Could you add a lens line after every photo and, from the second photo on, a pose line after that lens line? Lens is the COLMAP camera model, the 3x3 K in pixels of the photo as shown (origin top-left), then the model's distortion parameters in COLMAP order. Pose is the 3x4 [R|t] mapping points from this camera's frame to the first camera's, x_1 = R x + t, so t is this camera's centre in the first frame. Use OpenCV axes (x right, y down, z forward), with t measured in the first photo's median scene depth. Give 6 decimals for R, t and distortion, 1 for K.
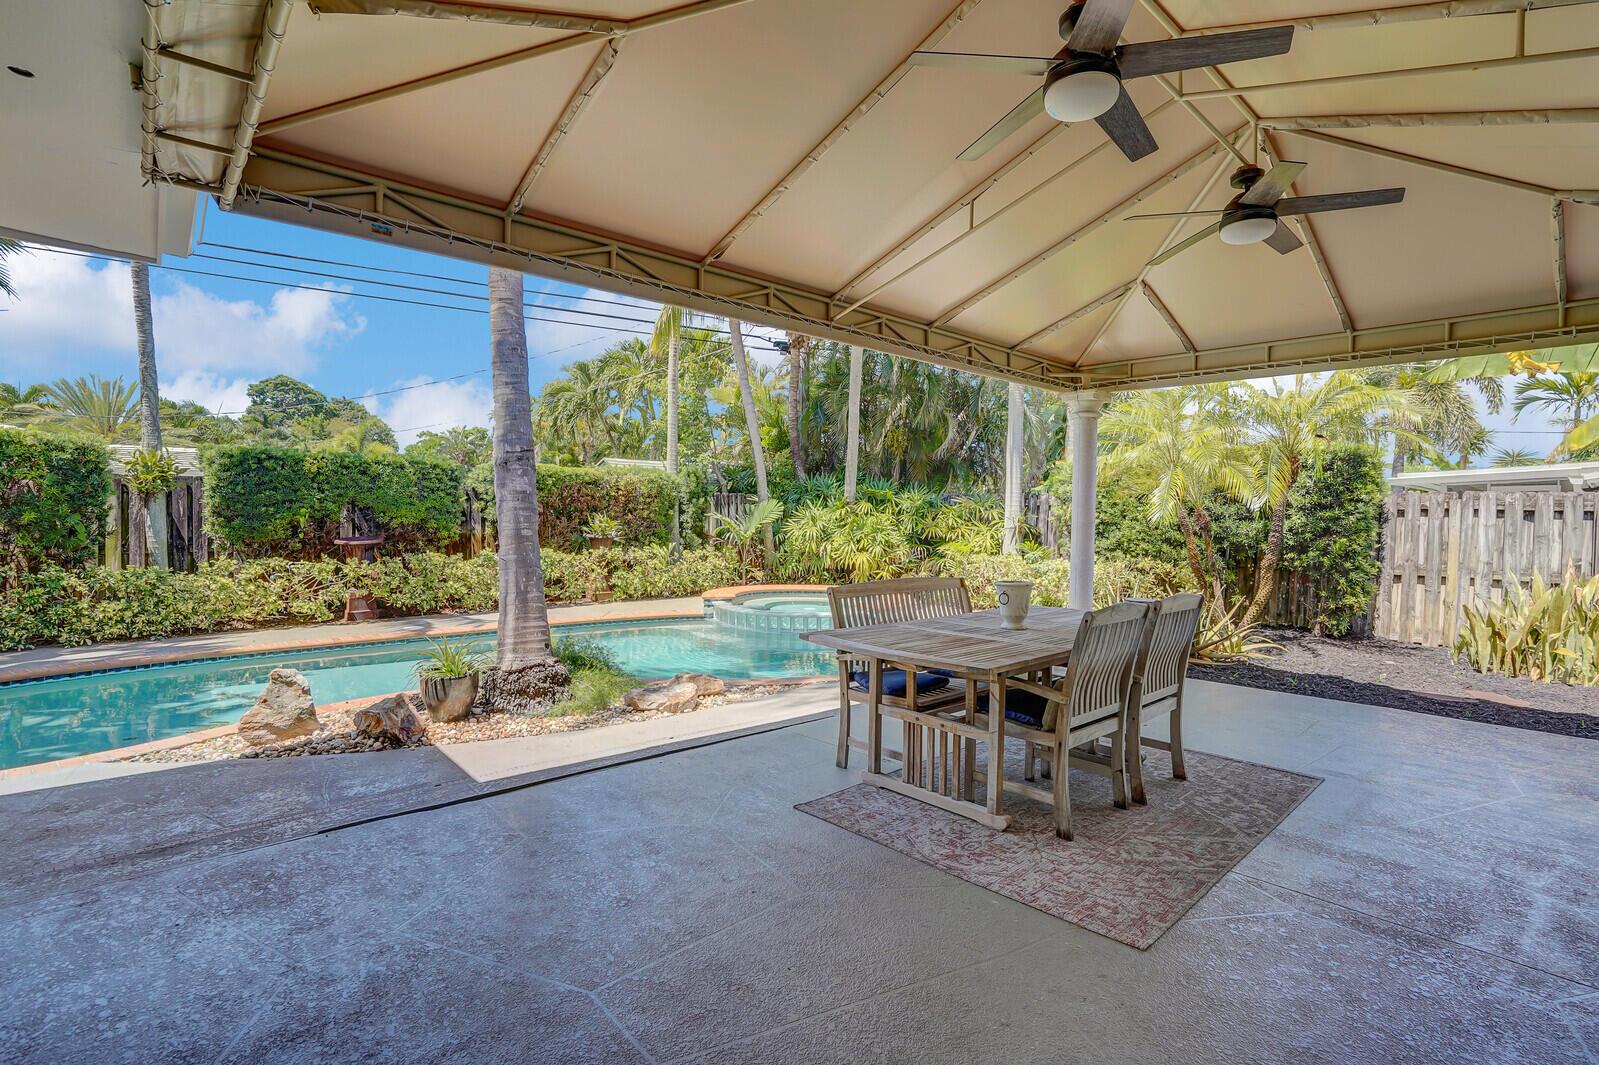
lens RADIAL K [[759.1, 0, 790.4], [0, 759.1, 527.4], [0, 0, 1]] dist [-0.055531, 0.022670]
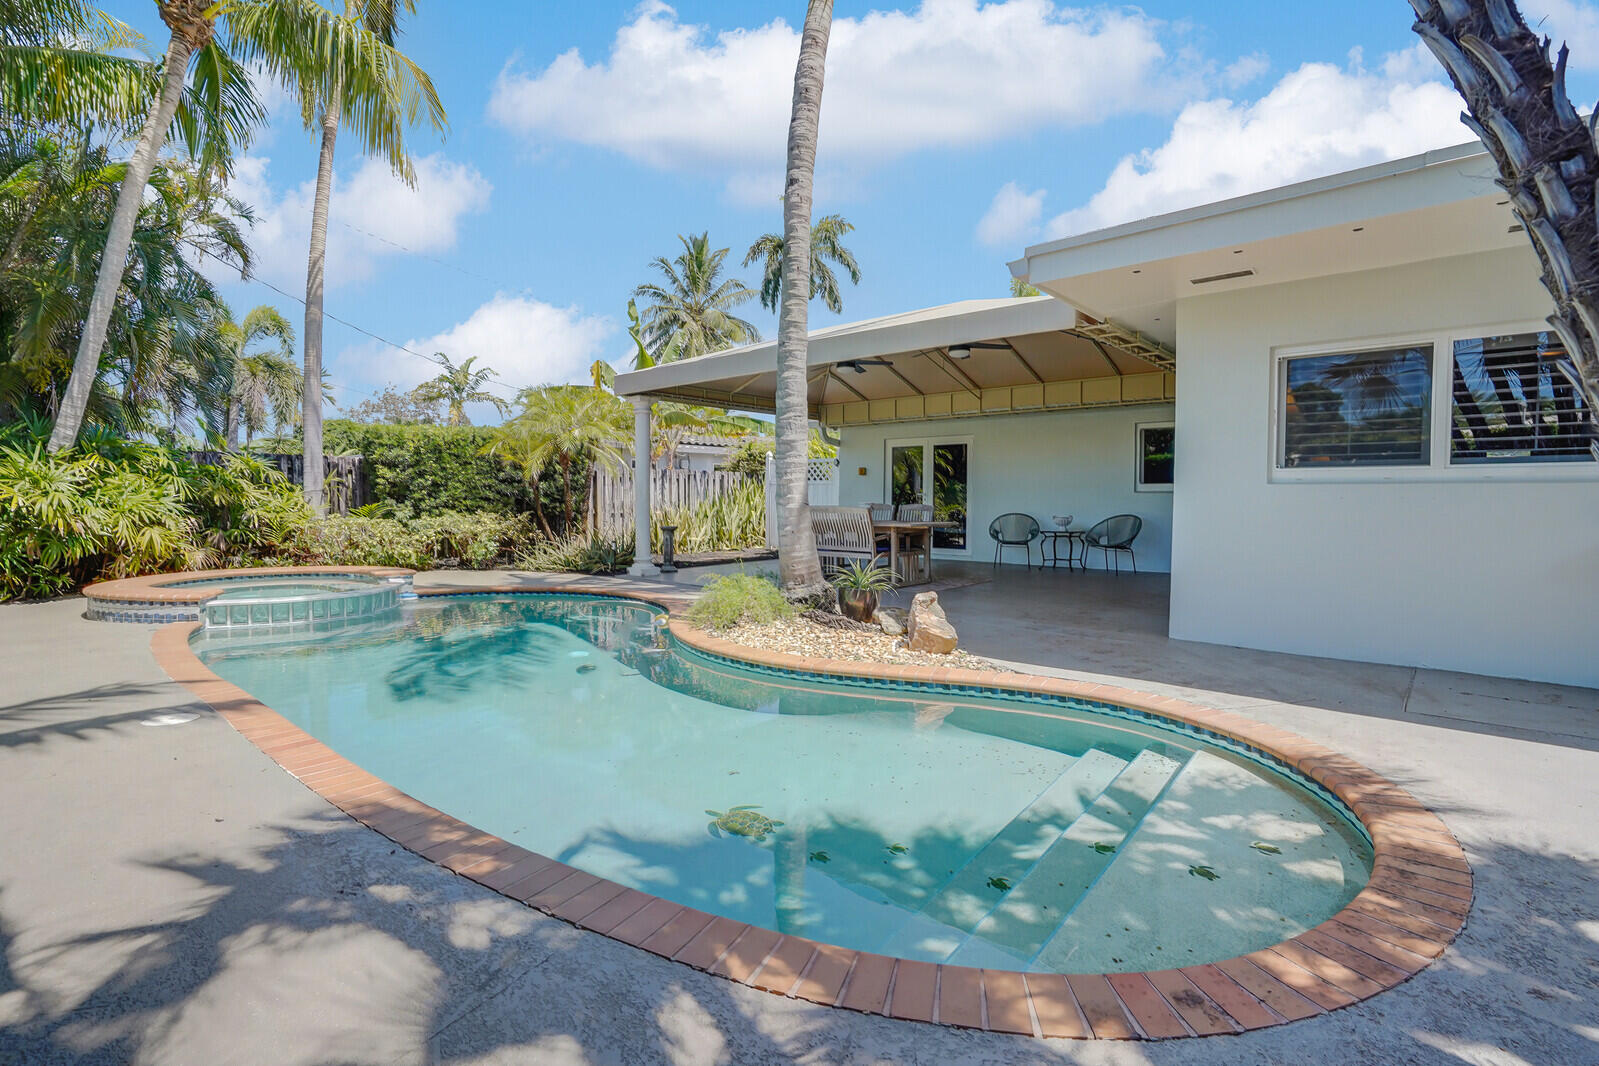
lens RADIAL K [[759.1, 0, 790.4], [0, 759.1, 527.9], [0, 0, 1]] dist [-0.055531, 0.022670]
pose [[-0.127557, -0.049983, 0.990571, -1.001696], [0.016472, 0.998485, 0.052503, 0.011657], [-0.991695, 0.023014, -0.126540, 0.749096]]
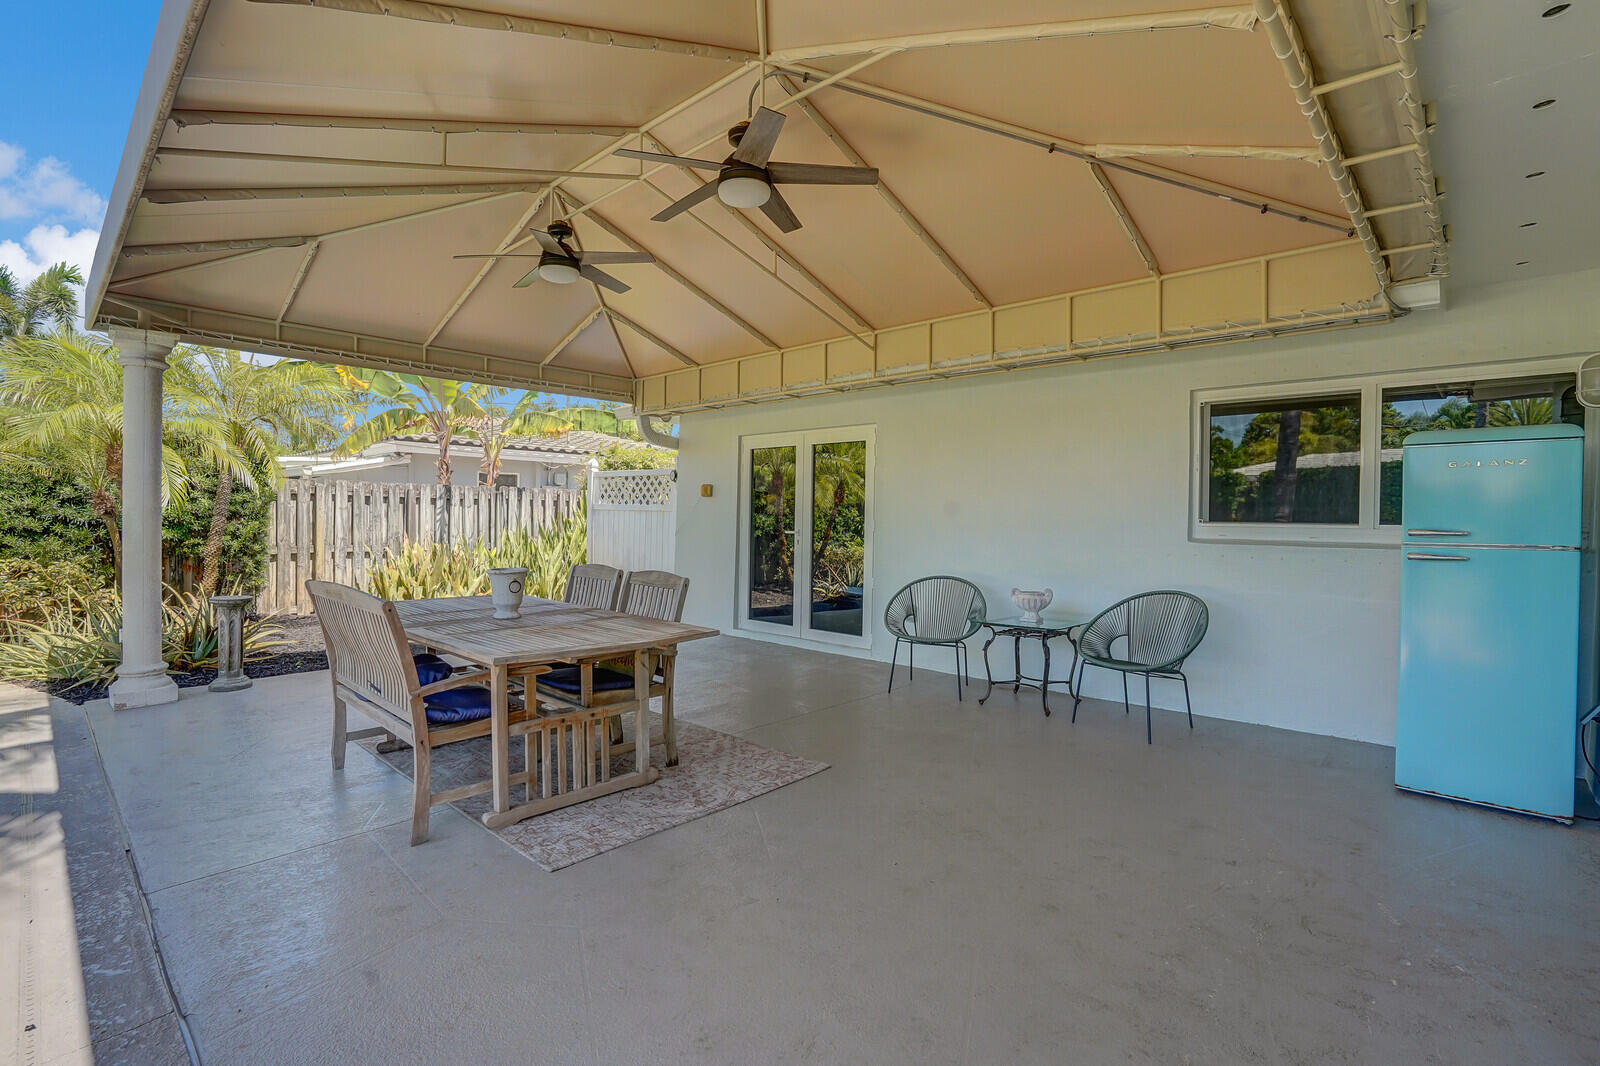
lens RADIAL K [[759.6, 0, 790.9], [0, 759.6, 527.9], [0, 0, 1]] dist [-0.055531, 0.022670]
pose [[-0.083878, -0.029859, 0.996029, -0.329768], [0.005069, 0.999525, 0.030391, -0.003672], [-0.996463, 0.007598, -0.083686, 0.343569]]
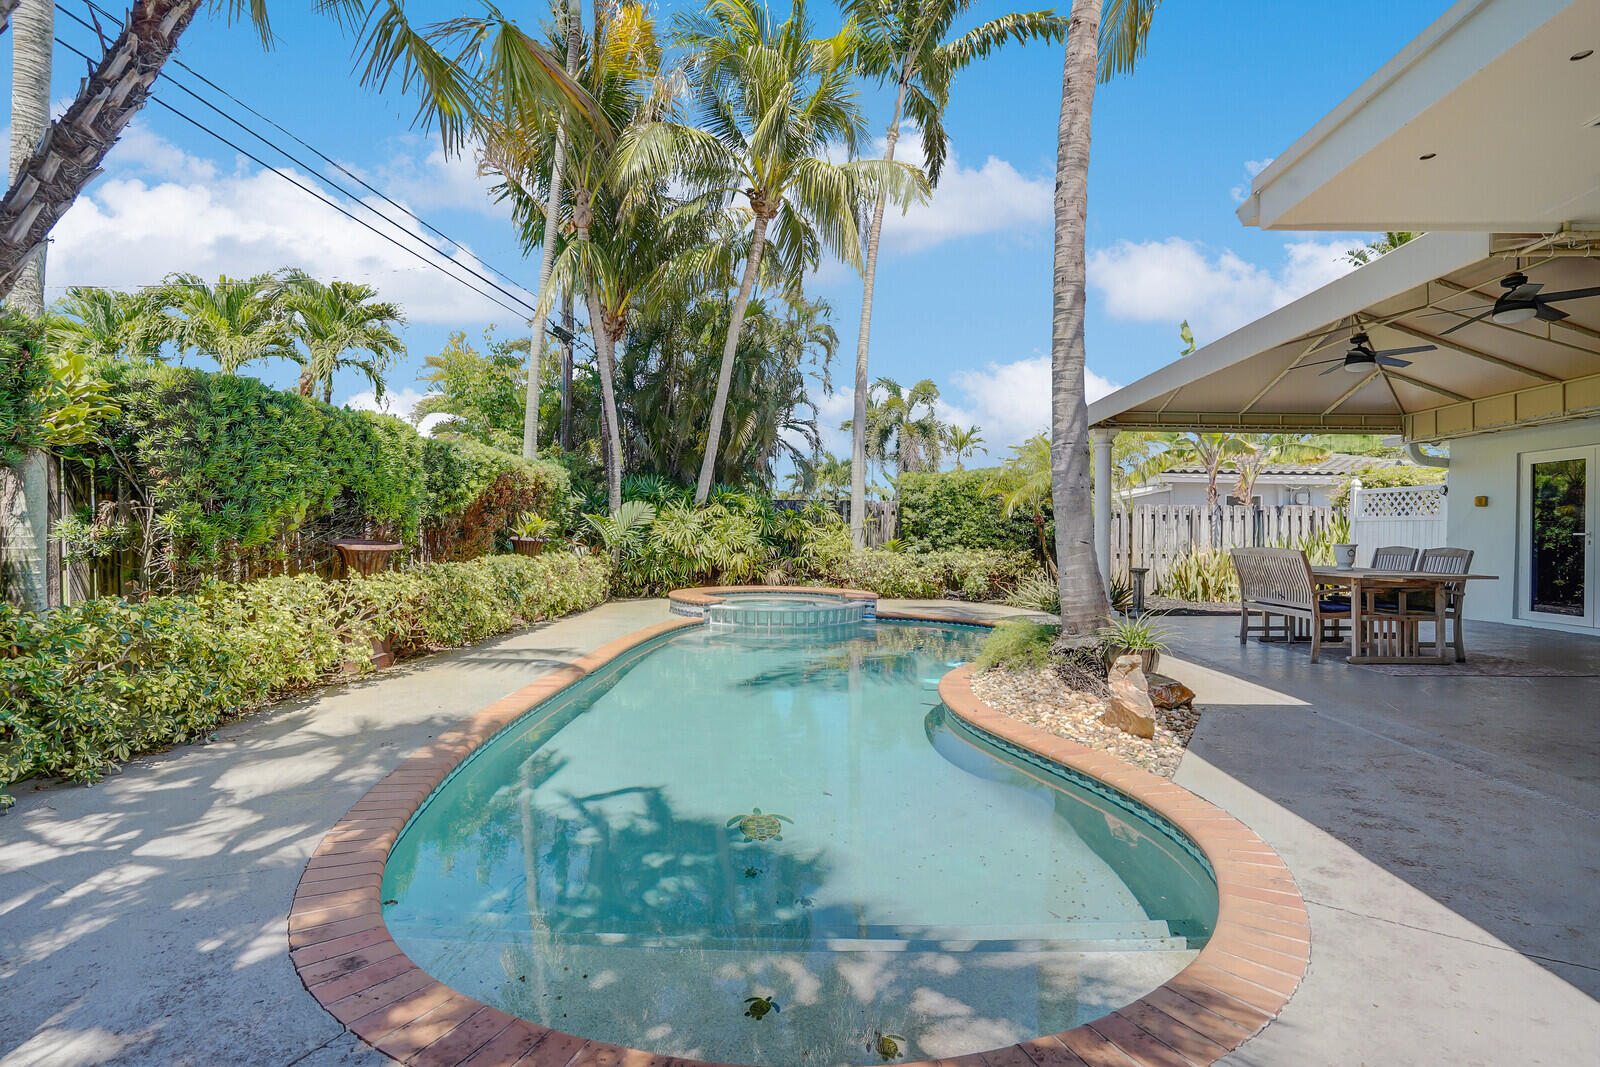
lens RADIAL K [[759.6, 0, 790.9], [0, 759.6, 528.4], [0, 0, 1]] dist [-0.055531, 0.022670]
pose [[0.696686, -0.001225, 0.717375, -0.891156], [0.013008, 0.999856, -0.010925, 0.017397], [-0.717258, 0.016943, 0.696601, 0.343001]]
